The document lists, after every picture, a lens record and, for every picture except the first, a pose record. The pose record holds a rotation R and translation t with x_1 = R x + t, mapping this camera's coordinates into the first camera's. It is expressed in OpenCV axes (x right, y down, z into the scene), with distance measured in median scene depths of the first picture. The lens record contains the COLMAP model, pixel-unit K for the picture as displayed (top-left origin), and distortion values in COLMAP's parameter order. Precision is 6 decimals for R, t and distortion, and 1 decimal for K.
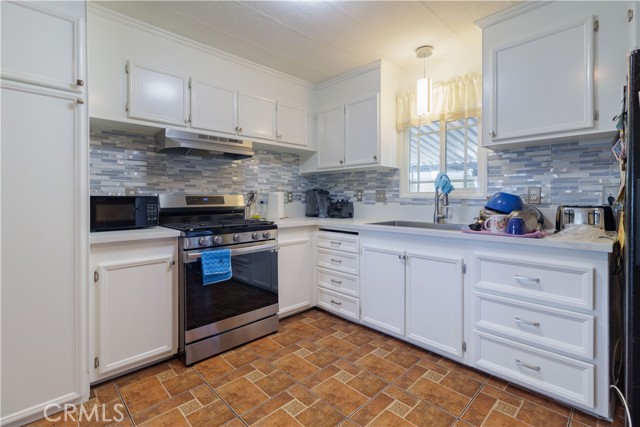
lens RADIAL K [[295.3, 0, 321.3], [0, 295.3, 200.5], [0, 0, 1]] dist [-0.000016, 0.000115]
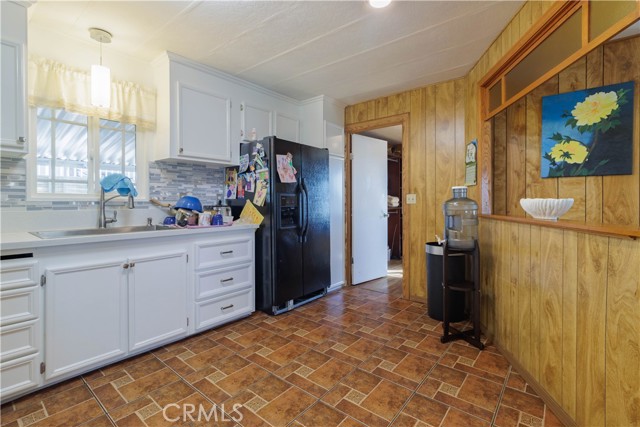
lens RADIAL K [[293.4, 0, 319.1], [0, 293.4, 206.5], [0, 0, 1]] dist [0.000557, 0.000375]
pose [[-0.103223, -0.016078, 0.994528, -0.677509], [0.008191, 0.999822, 0.017014, -0.001083], [-0.994625, 0.009902, -0.103073, 0.501438]]
